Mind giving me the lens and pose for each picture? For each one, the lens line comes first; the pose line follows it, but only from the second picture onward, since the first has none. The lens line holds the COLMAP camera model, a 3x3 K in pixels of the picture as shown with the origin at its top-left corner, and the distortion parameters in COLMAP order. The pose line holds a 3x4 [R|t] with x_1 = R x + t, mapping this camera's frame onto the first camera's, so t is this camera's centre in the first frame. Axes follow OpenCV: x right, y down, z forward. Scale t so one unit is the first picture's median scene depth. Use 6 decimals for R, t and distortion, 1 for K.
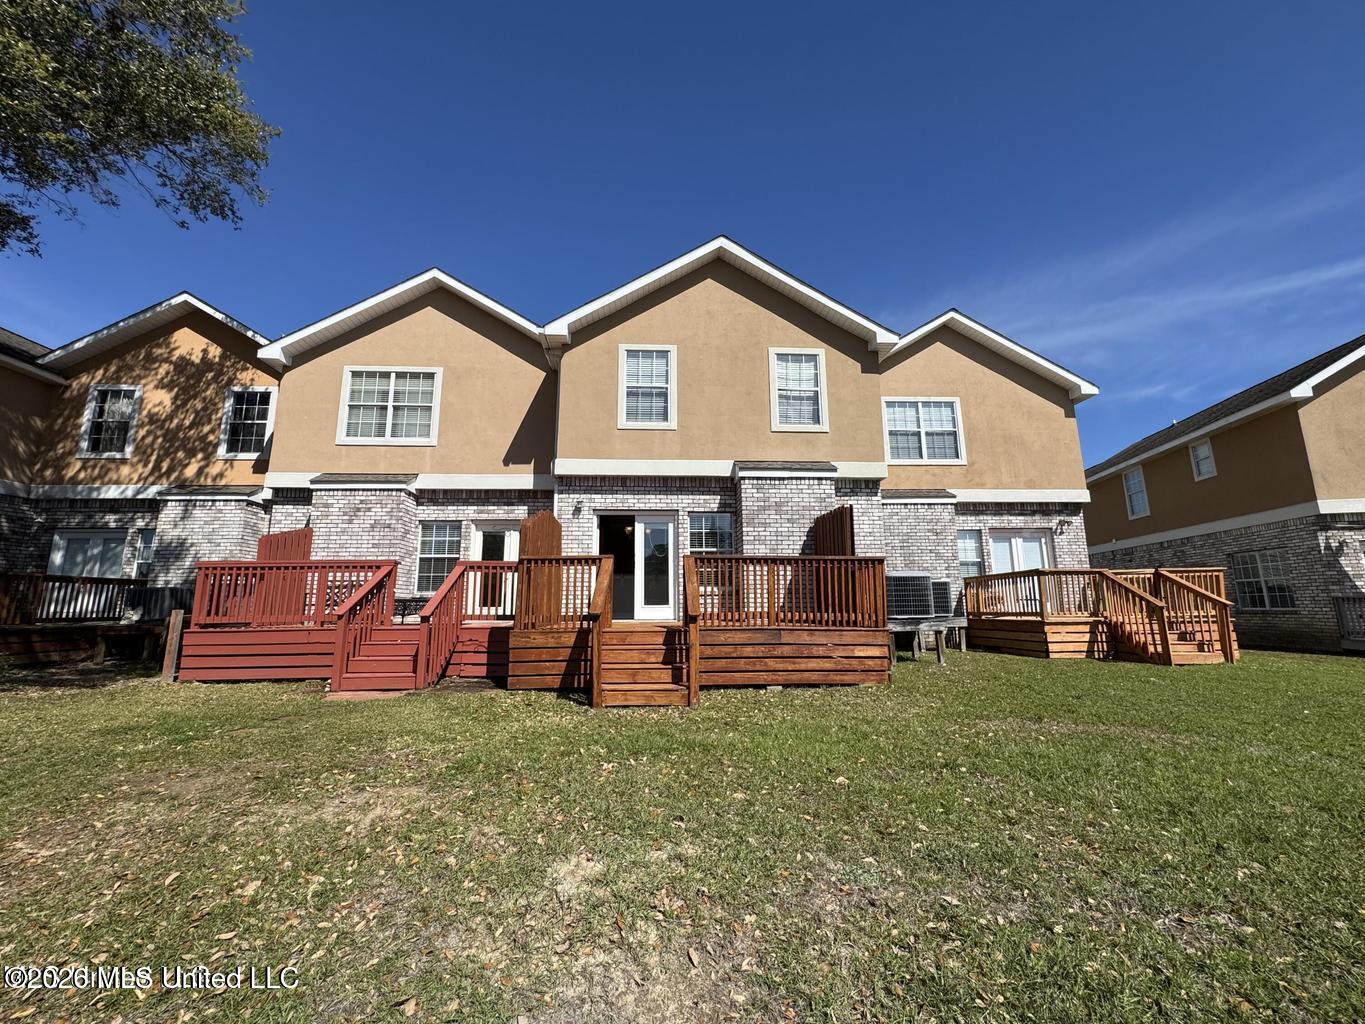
lens RADIAL K [[597.4, 0, 678.7], [0, 597.4, 503.6], [0, 0, 1]] dist [-0.001989, -0.000163]
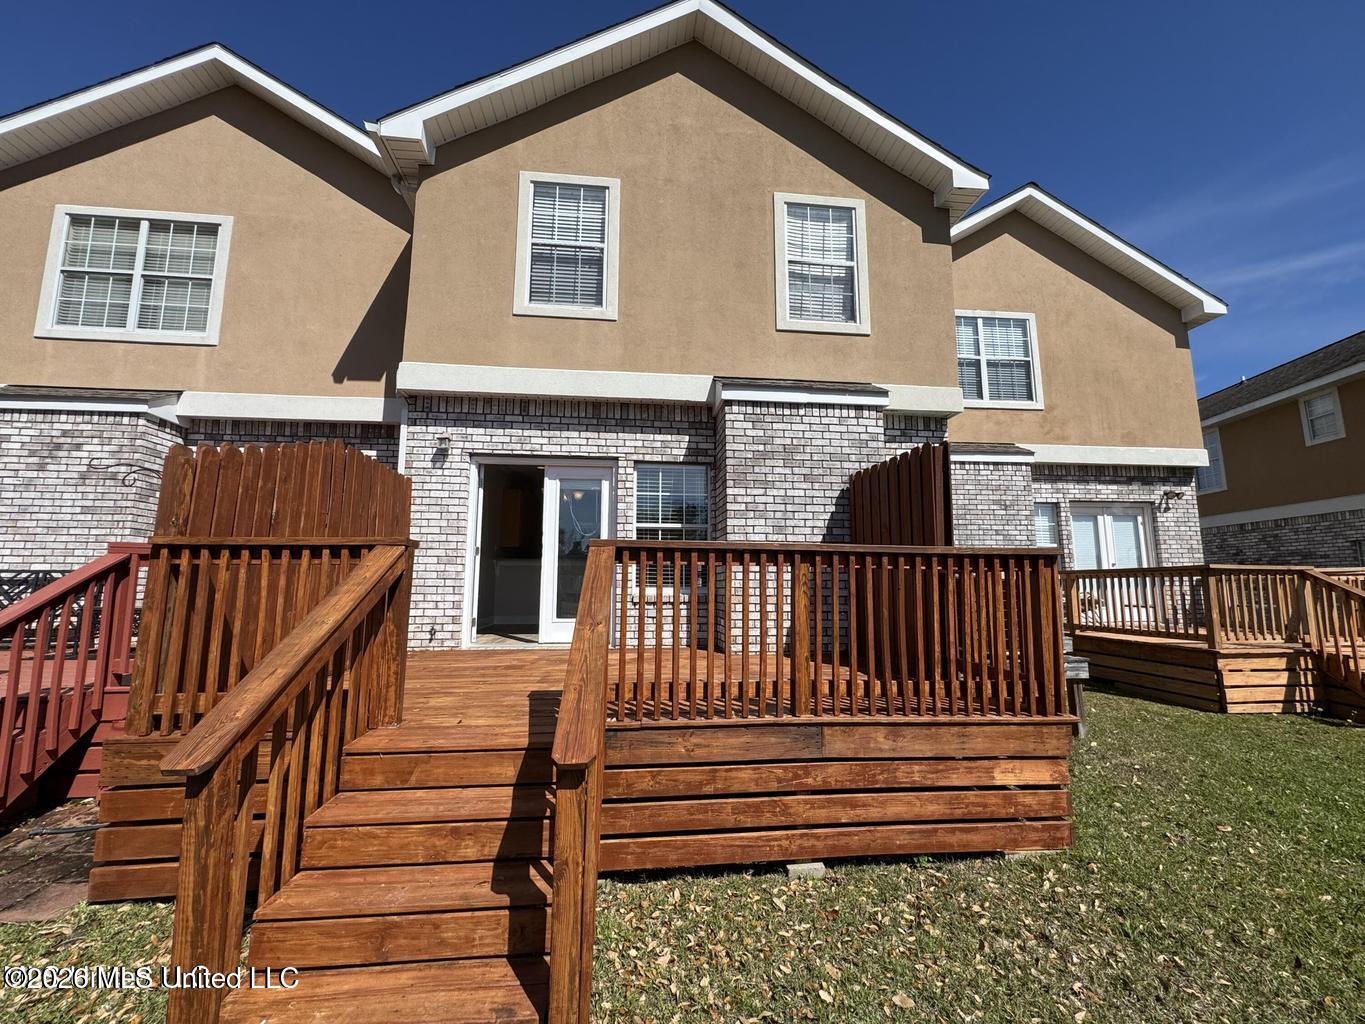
lens RADIAL K [[597.4, 0, 678.7], [0, 597.4, 503.6], [0, 0, 1]] dist [-0.001989, -0.000163]
pose [[0.998919, 0.016404, 0.043505, 0.033853], [-0.018252, 0.998933, 0.042432, 0.029009], [-0.042763, -0.043181, 0.998152, 0.396459]]
